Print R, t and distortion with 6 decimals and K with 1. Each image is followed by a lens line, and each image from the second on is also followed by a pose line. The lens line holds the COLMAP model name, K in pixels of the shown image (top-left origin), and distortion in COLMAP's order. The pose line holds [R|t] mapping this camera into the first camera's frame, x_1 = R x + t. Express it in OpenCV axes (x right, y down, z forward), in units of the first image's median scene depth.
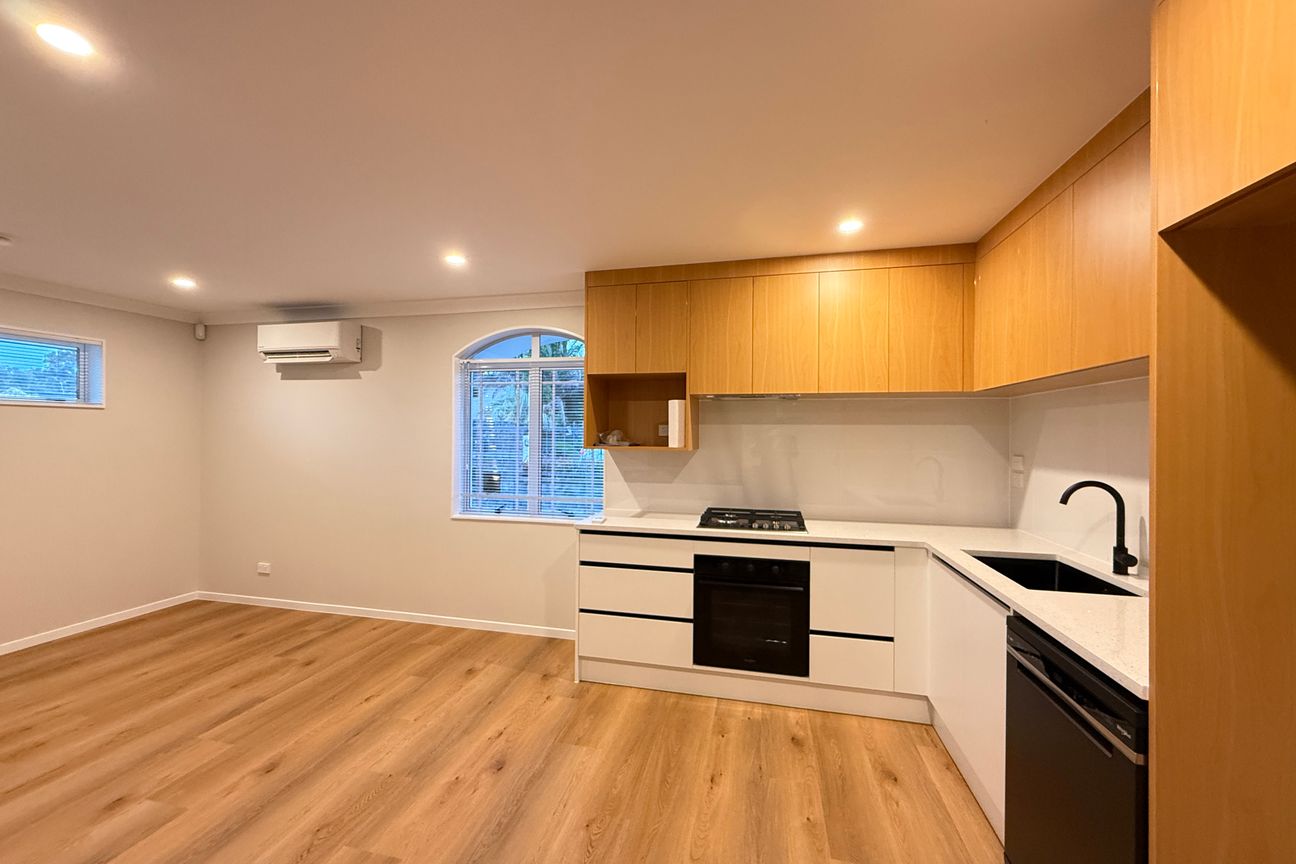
lens RADIAL K [[519.6, 0, 641.7], [0, 519.6, 431.6], [0, 0, 1]] dist [-0.000582, -0.000213]
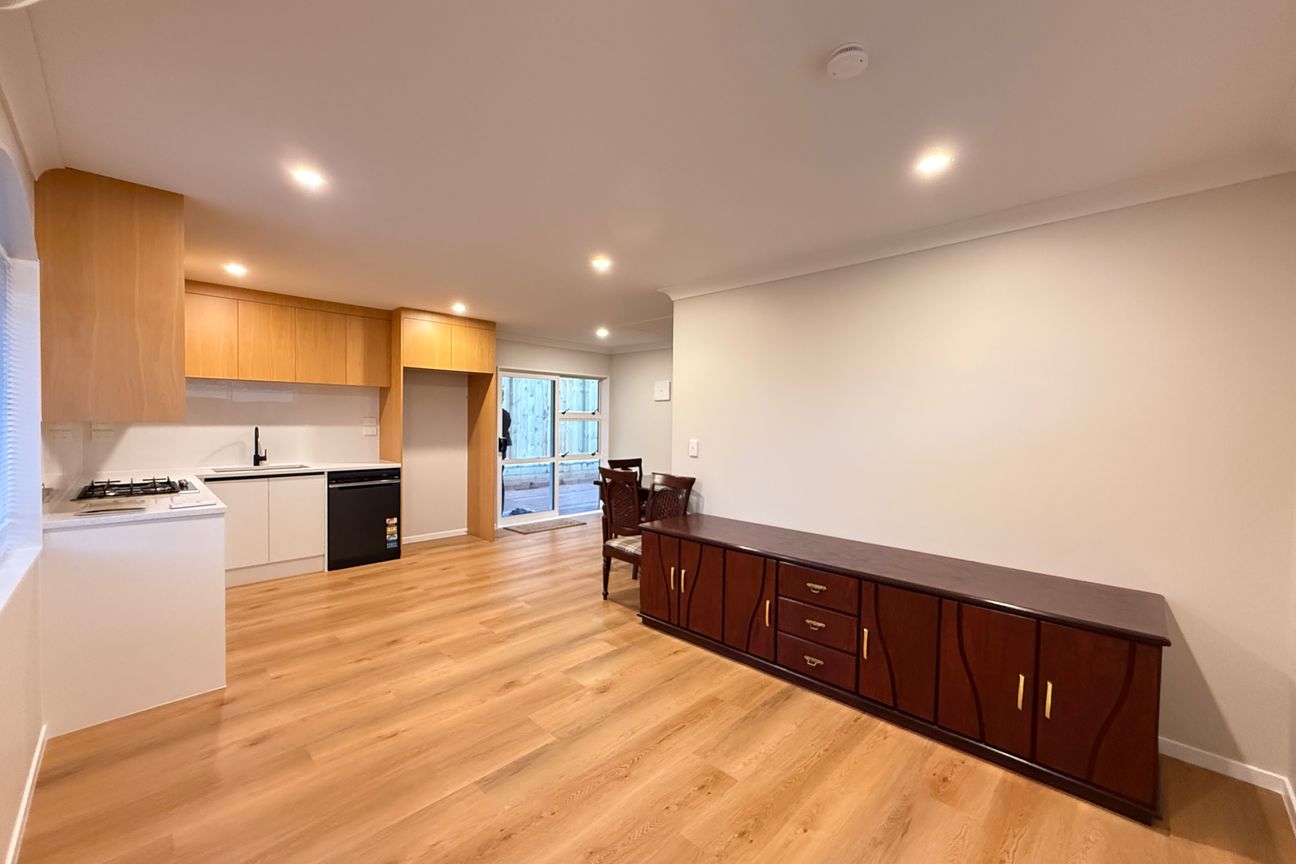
lens RADIAL K [[519.6, 0, 641.7], [0, 519.6, 431.6], [0, 0, 1]] dist [-0.000582, -0.000213]
pose [[-0.852422, -0.036312, 0.521592, -1.305708], [-0.027195, 0.999314, 0.025127, 0.009955], [-0.522147, 0.007234, -0.852825, 1.535700]]
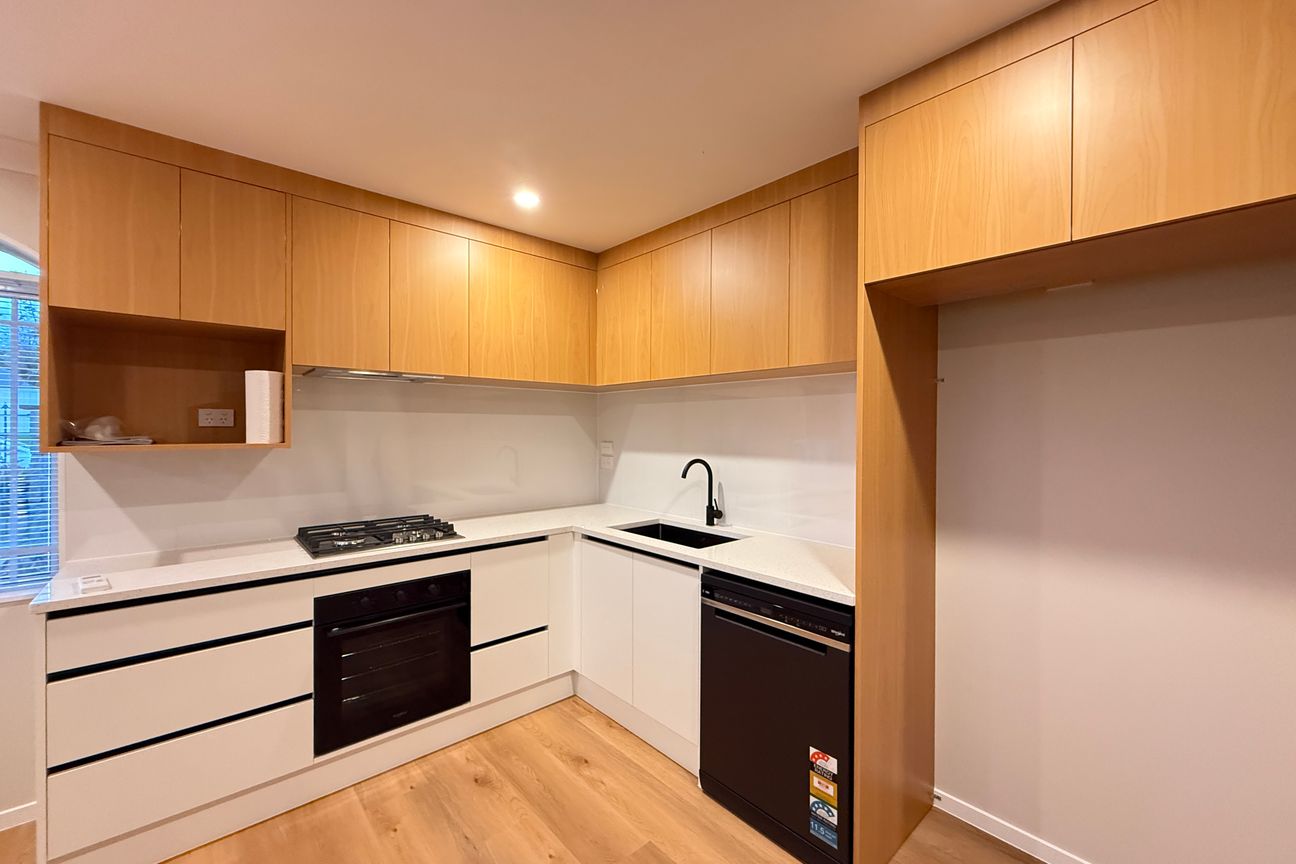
lens RADIAL K [[514.7, 0, 648.0], [0, 514.7, 432.0], [0, 0, 1]] dist [-0.000260, -0.000228]
pose [[0.571108, -0.012168, 0.820785, -0.212592], [-0.002718, 0.999857, 0.016714, 0.003879], [-0.820871, -0.011776, 0.570993, 0.265070]]
